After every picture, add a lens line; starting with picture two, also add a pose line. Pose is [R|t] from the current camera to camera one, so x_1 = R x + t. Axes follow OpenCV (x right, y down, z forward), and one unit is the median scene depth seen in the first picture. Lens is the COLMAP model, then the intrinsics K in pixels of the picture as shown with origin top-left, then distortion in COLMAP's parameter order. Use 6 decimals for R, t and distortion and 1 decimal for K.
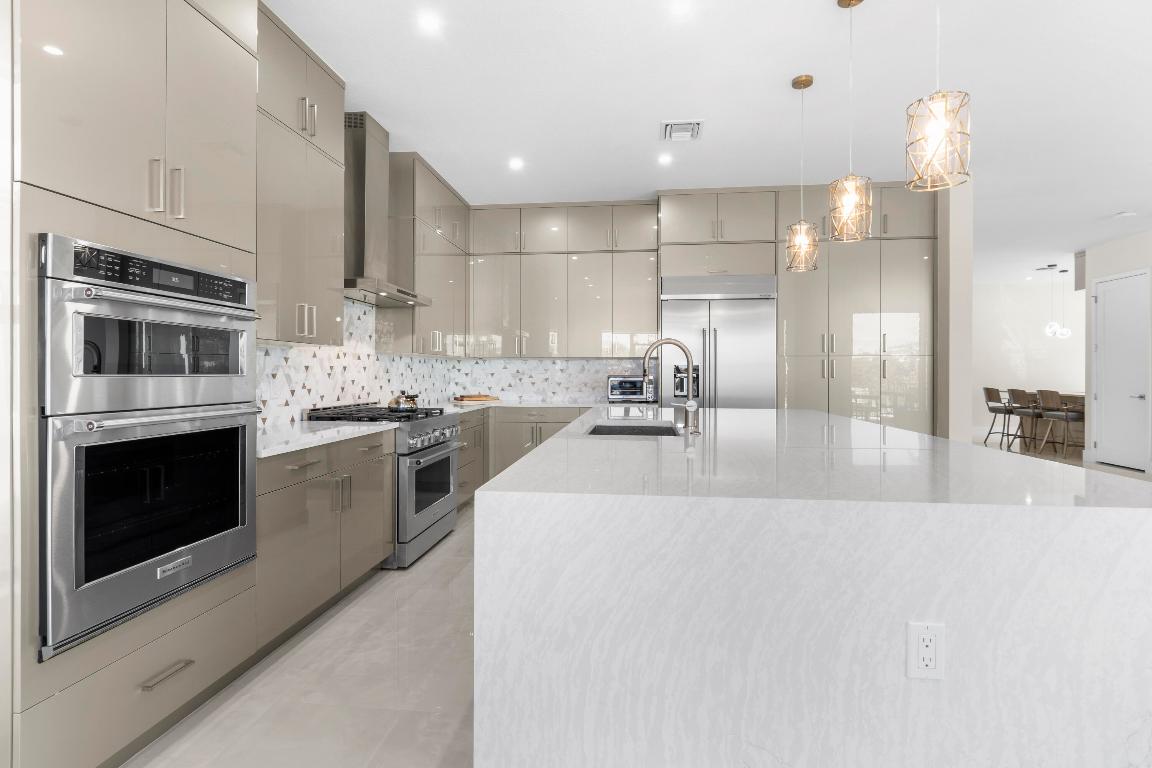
lens RADIAL K [[560.0, 0, 585.1], [0, 560.0, 377.2], [0, 0, 1]] dist [0.002808, 0.000163]
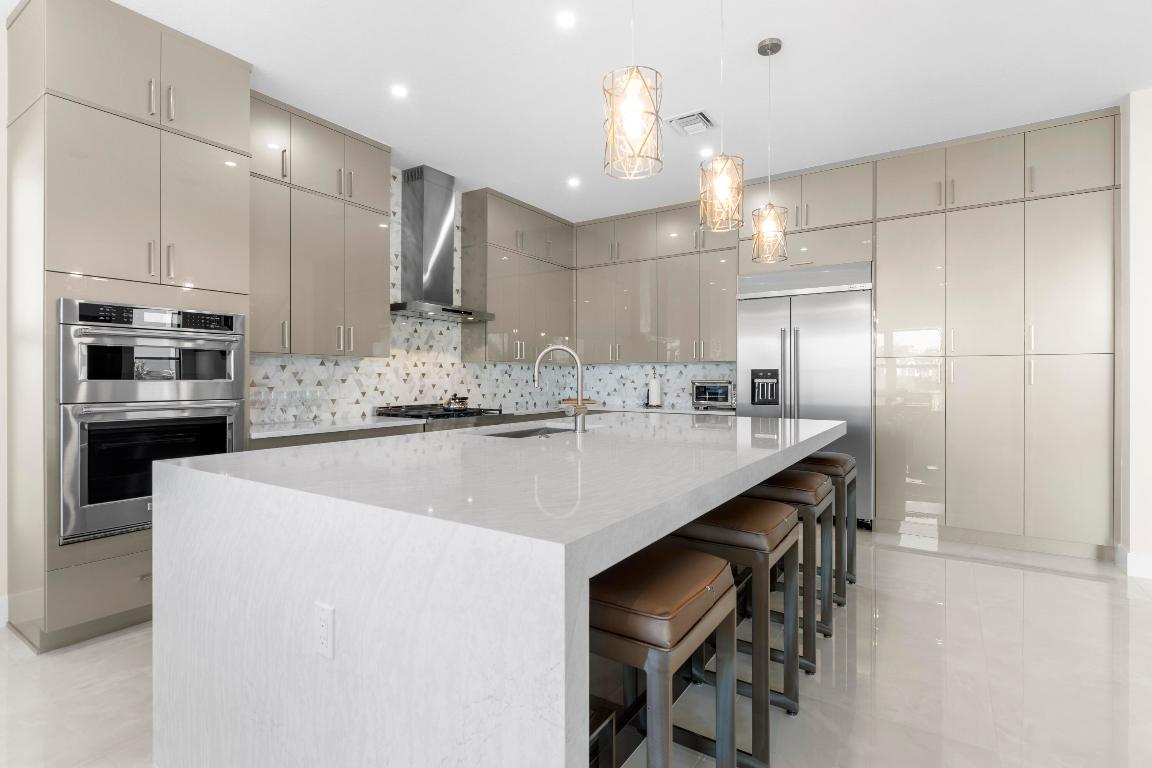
lens RADIAL K [[560.0, 0, 582.6], [0, 560.0, 383.7], [0, 0, 1]] dist [0.002808, 0.000163]
pose [[0.887660, 0.003434, -0.460486, 0.464934], [-0.002294, 0.999993, 0.003035, -0.000786], [0.460493, -0.001638, 0.887662, 0.074582]]
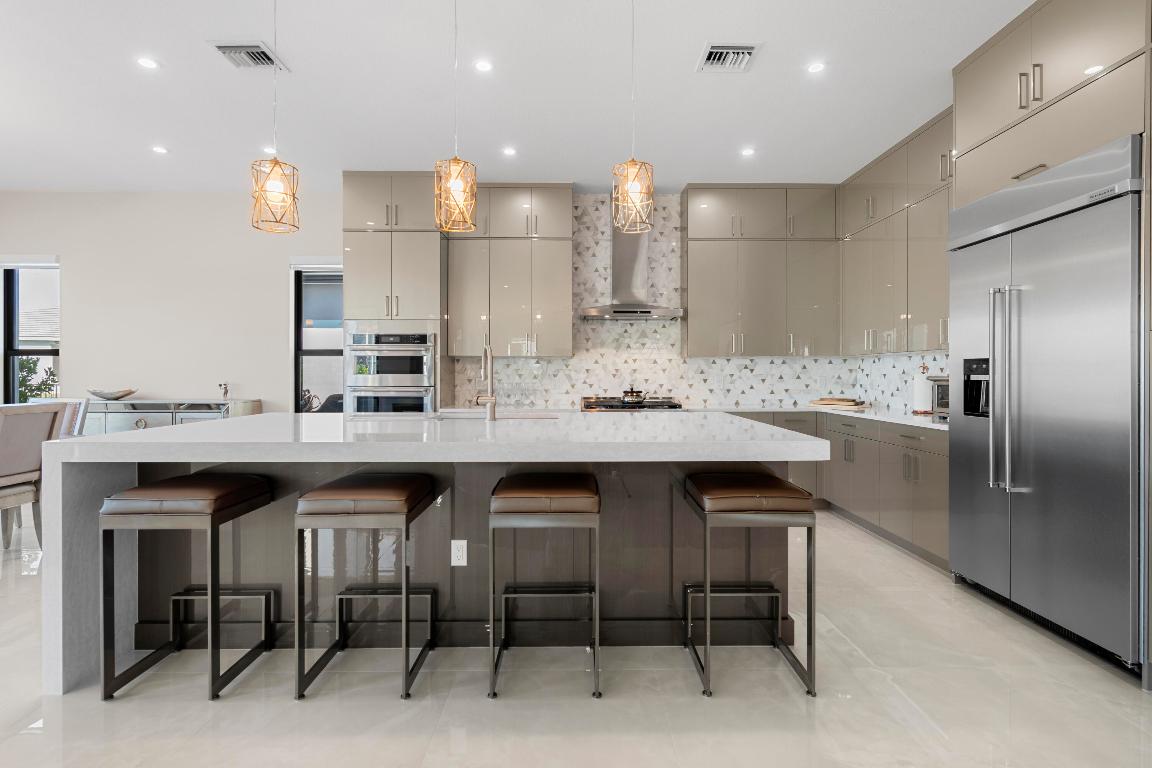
lens RADIAL K [[560.0, 0, 578.5], [0, 560.0, 381.0], [0, 0, 1]] dist [0.002808, 0.000163]
pose [[0.102774, 0.011138, -0.994642, 0.953307], [-0.007234, 0.999919, 0.010450, -0.003337], [0.994678, 0.006122, 0.102846, 0.756144]]
